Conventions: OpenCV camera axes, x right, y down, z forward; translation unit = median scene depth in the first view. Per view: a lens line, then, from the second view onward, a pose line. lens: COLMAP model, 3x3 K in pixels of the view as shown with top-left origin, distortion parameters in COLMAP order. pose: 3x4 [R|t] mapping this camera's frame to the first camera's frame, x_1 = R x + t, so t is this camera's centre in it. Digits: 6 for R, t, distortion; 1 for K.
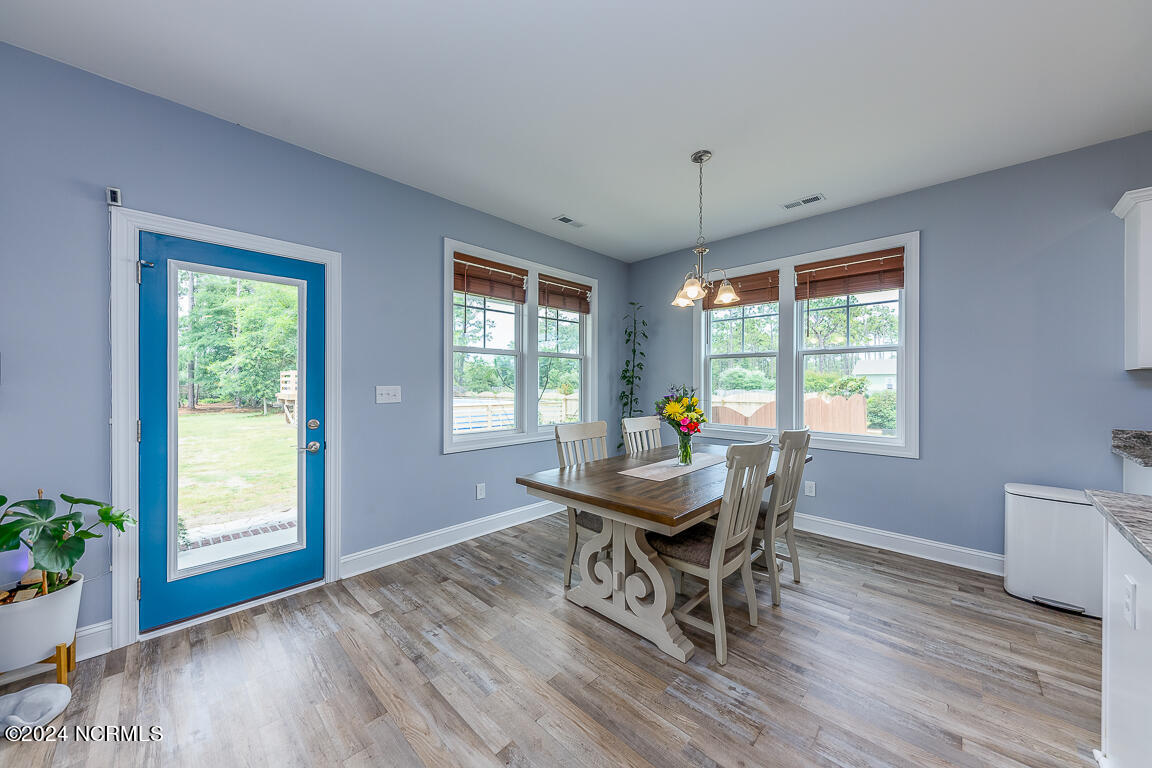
lens RADIAL K [[404.1, 0, 576.4], [0, 404.1, 383.3], [0, 0, 1]] dist [0.011183, -0.004759]
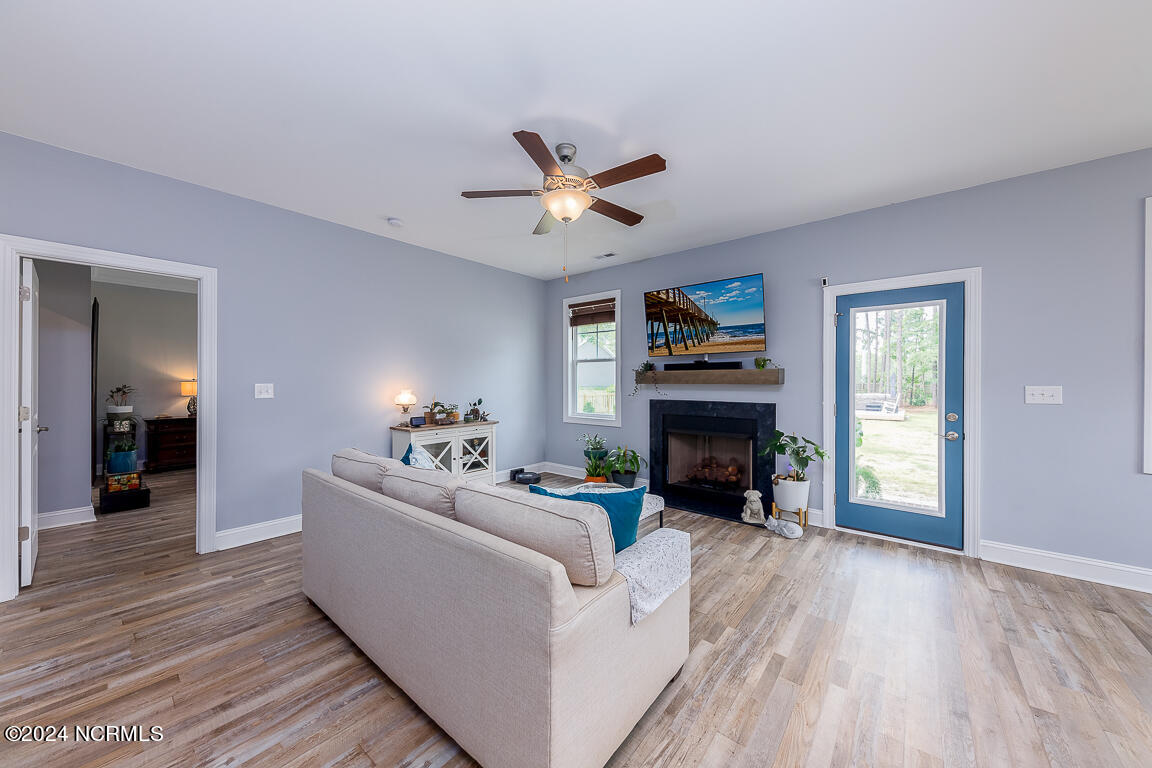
lens RADIAL K [[404.1, 0, 576.4], [0, 404.1, 383.3], [0, 0, 1]] dist [0.011183, -0.004759]
pose [[0.080416, 0.002542, -0.996758, 0.529215], [-0.002283, 0.999995, 0.002366, -0.000172], [0.996759, 0.002086, 0.080422, -0.236067]]
